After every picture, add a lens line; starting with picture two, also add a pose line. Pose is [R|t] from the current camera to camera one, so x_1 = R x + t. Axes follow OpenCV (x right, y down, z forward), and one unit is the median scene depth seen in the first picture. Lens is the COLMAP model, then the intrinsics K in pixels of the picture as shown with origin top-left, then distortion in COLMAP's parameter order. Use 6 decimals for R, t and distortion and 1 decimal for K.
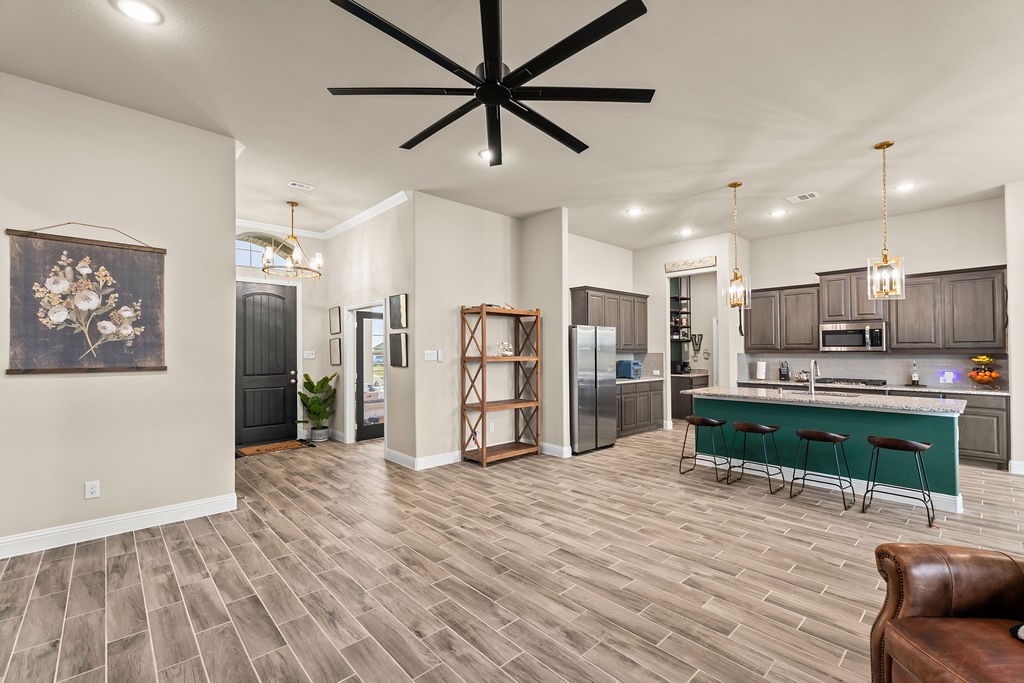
lens RADIAL K [[435.3, 0, 513.2], [0, 435.3, 345.2], [0, 0, 1]] dist [0.002348, 0.000501]
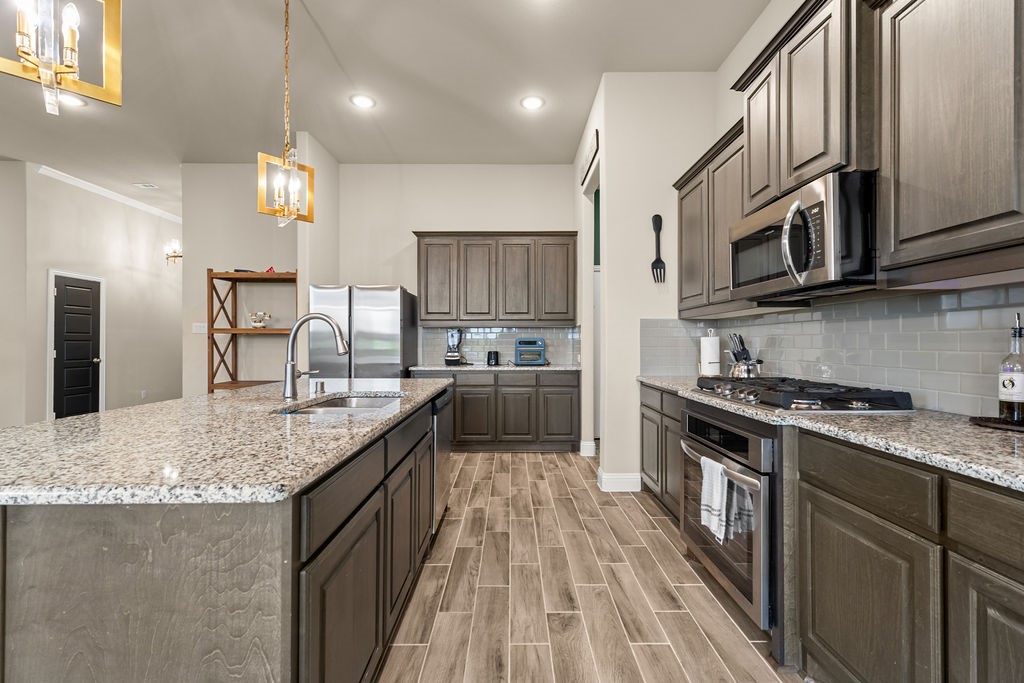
lens RADIAL K [[435.3, 0, 513.2], [0, 435.3, 345.2], [0, 0, 1]] dist [0.002348, 0.000501]
pose [[0.747942, 0.003972, -0.663752, 1.247132], [0.008250, 0.999849, 0.015280, 0.066915], [0.663713, -0.016905, 0.747797, 0.919160]]
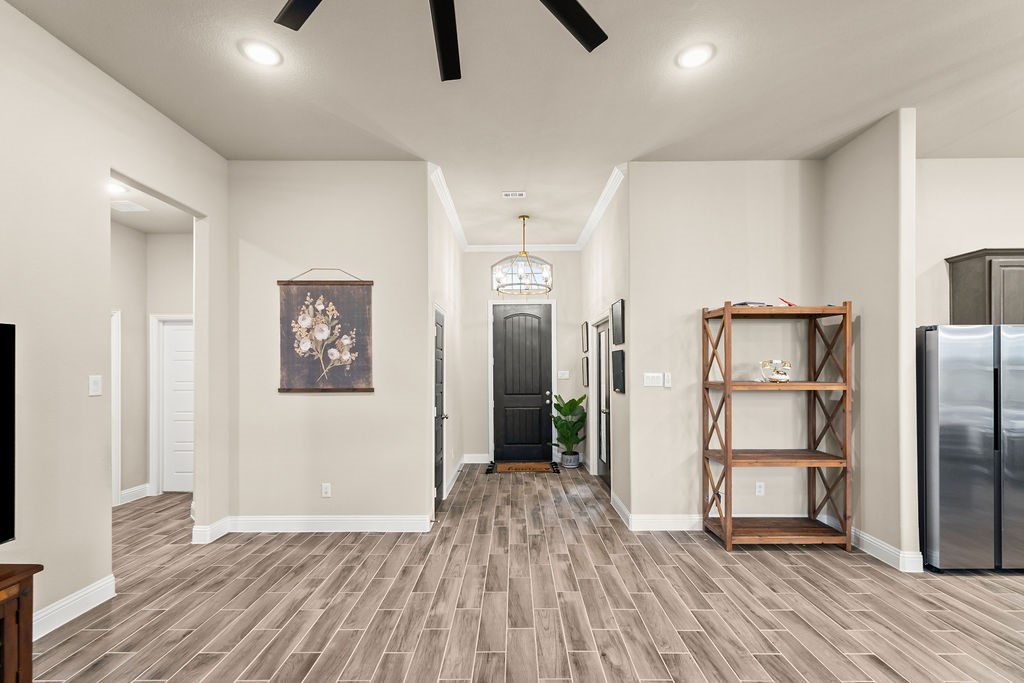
lens RADIAL K [[442.4, 0, 516.0], [0, 442.4, 367.1], [0, 0, 1]] dist [0.003885, 0.000730]
pose [[0.735862, -0.001236, -0.677130, 0.186861], [0.011329, 0.999881, 0.010486, -0.009993], [0.677036, -0.015387, 0.735789, 0.361737]]
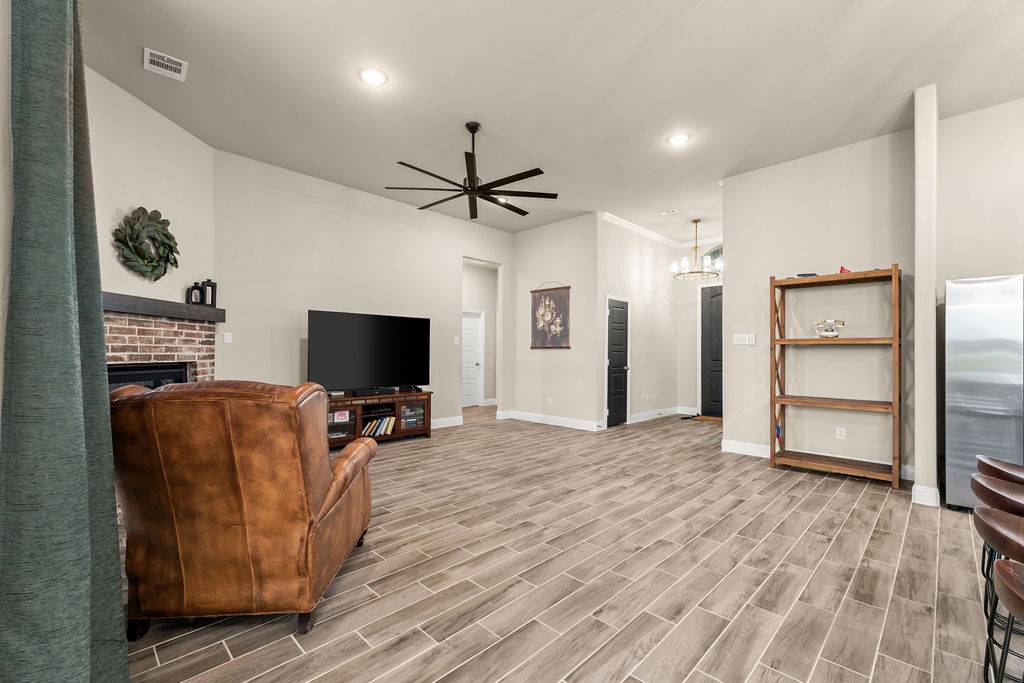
lens RADIAL K [[435.3, 0, 513.2], [0, 435.3, 345.2], [0, 0, 1]] dist [0.002348, 0.000501]
pose [[0.046931, -0.014055, -0.998799, 0.952820], [0.010615, 0.999852, -0.013571, 0.056402], [0.998842, -0.009966, 0.047073, 0.558462]]
